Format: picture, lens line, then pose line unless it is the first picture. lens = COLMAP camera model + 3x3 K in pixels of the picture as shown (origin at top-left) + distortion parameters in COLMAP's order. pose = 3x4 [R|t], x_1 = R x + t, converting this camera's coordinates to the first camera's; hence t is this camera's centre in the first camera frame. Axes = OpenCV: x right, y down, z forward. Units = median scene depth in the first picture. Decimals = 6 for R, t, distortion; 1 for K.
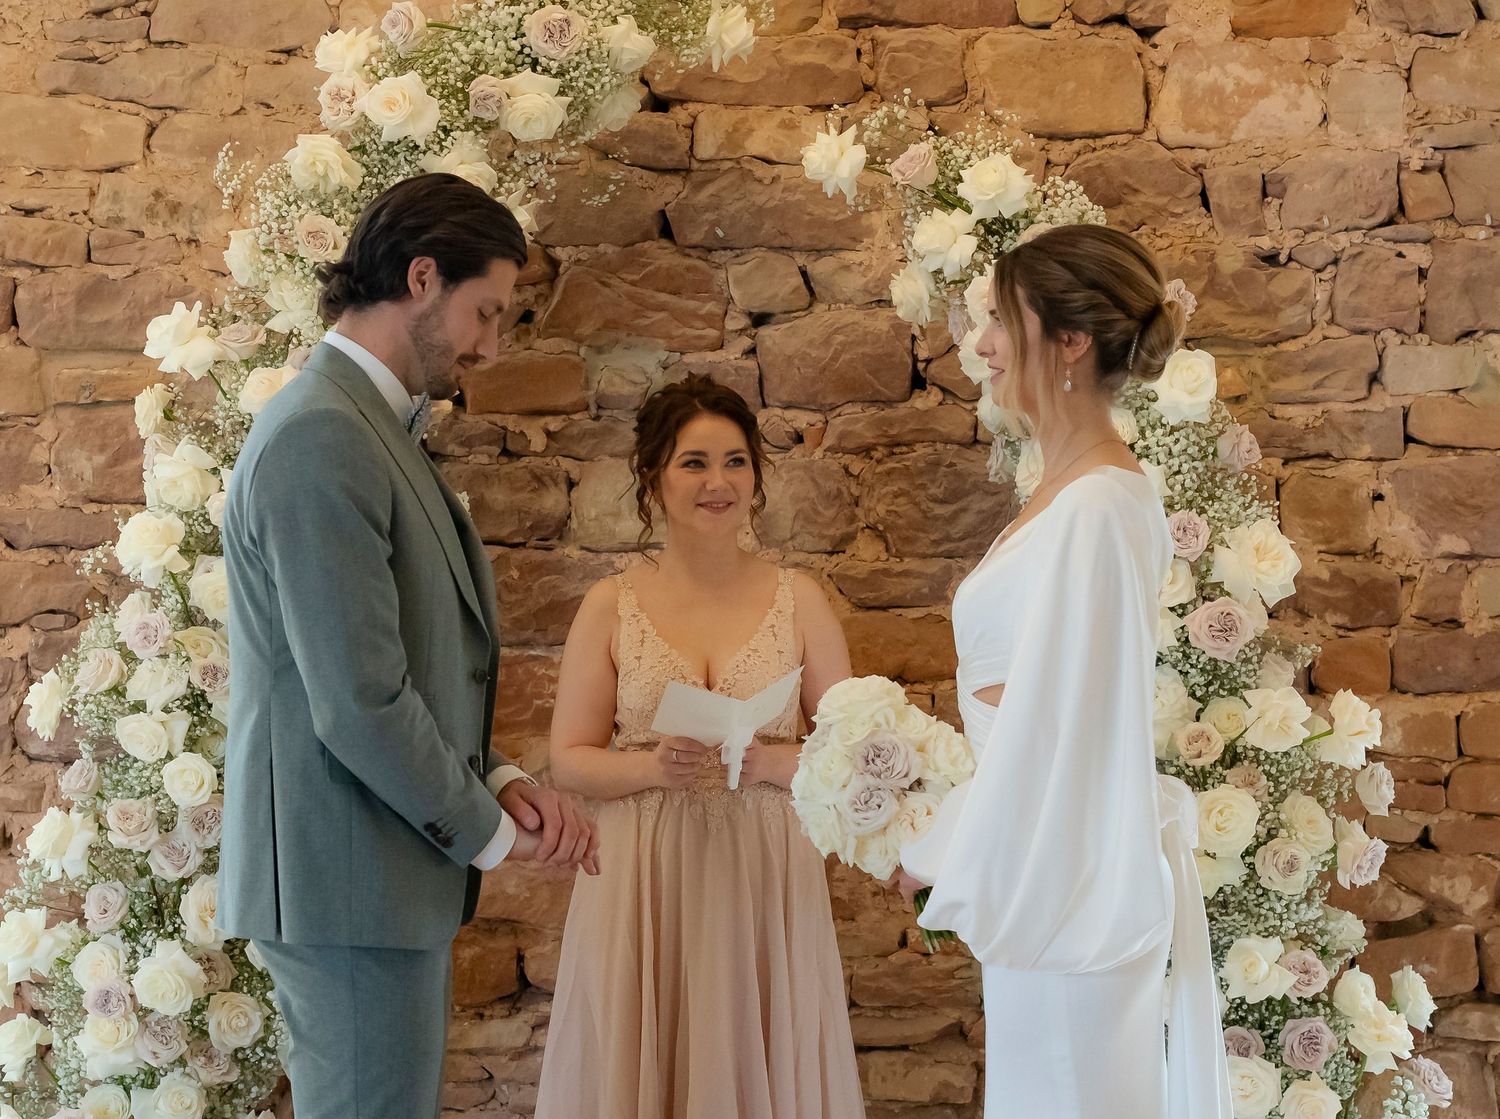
lens RADIAL K [[3501.8, 0, 751.6], [0, 3501.8, 555.1], [0, 0, 1]] dist [-0.035422, 0.000000]
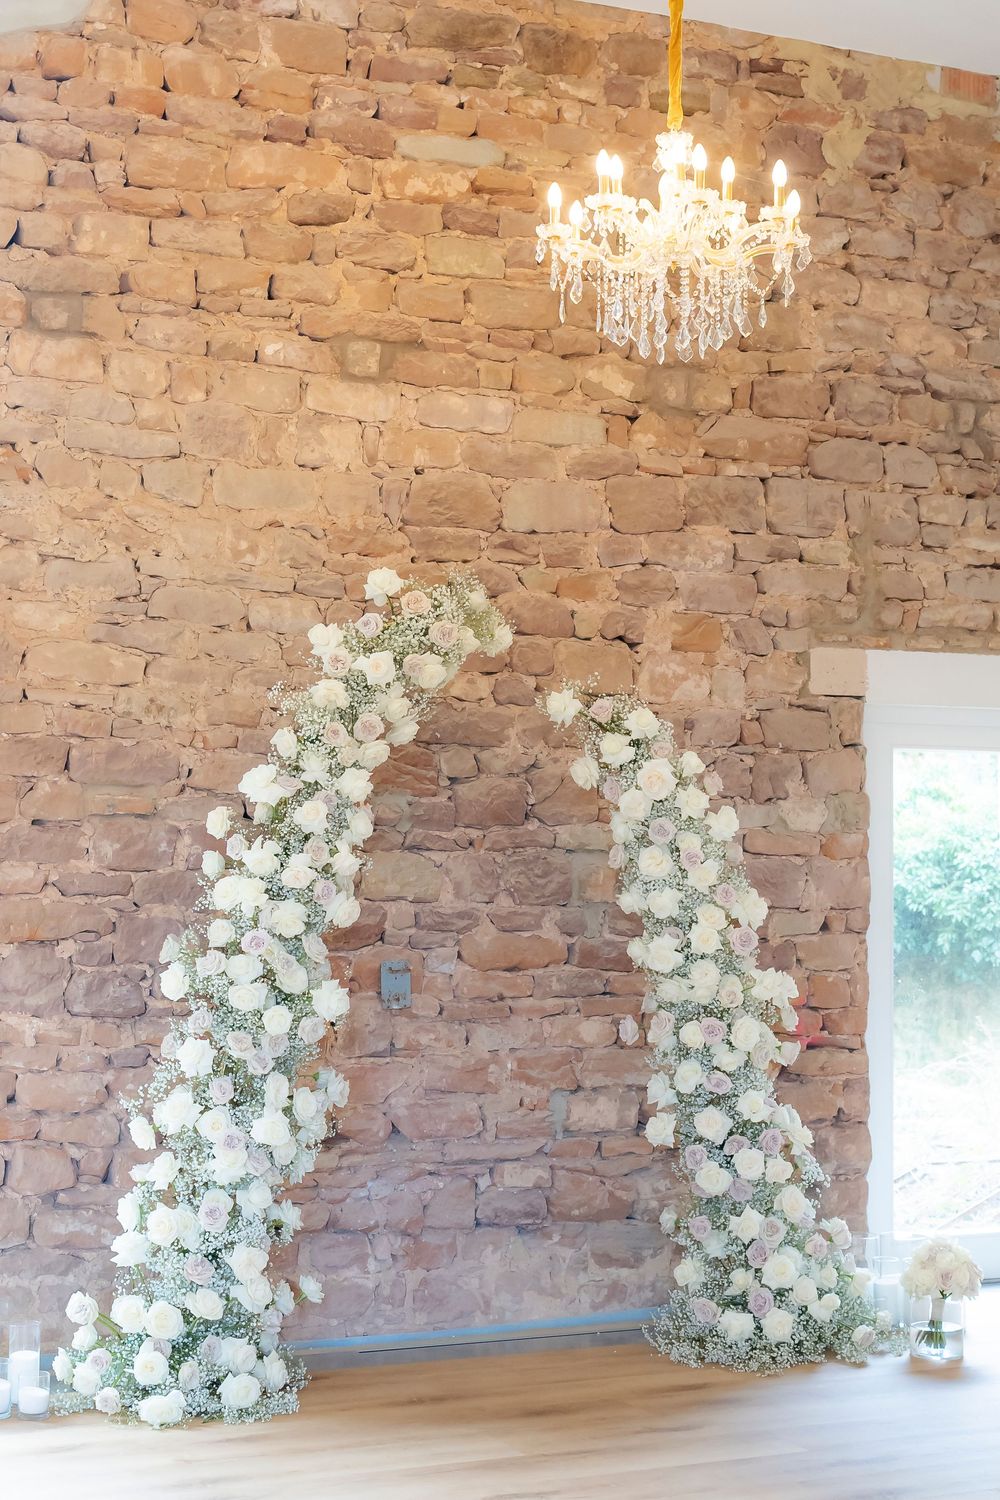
lens RADIAL K [[2272.9, 0, 489.7], [0, 2272.9, 745.7], [0, 0, 1]] dist [-0.043227, 0.000000]
pose [[0.893813, 0.040623, 0.446596, -0.542312], [-0.007746, 0.997139, -0.075198, 0.007273], [-0.448373, 0.063753, 0.891570, -0.126456]]
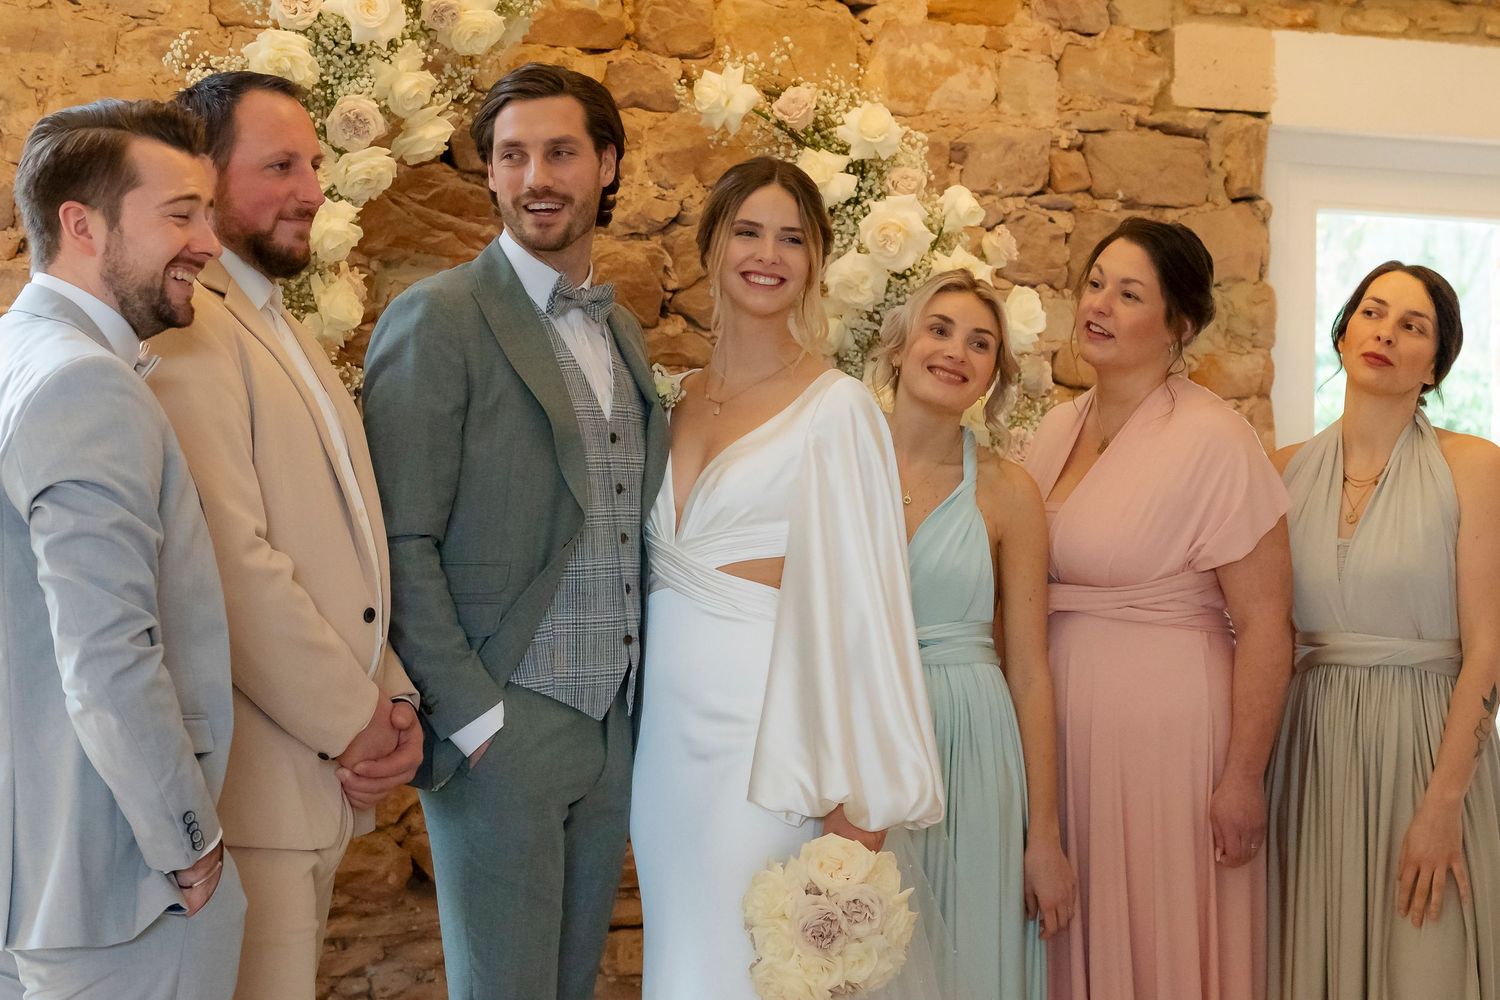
lens RADIAL K [[3238.9, 0, 757.7], [0, 3238.9, 501.4], [0, 0, 1]] dist [-0.036266, 0.000000]
pose [[0.883384, 0.020914, 0.468184, -0.397340], [-0.011801, 0.999680, -0.022389, 0.032023], [-0.468502, 0.014253, 0.883348, 0.100600]]
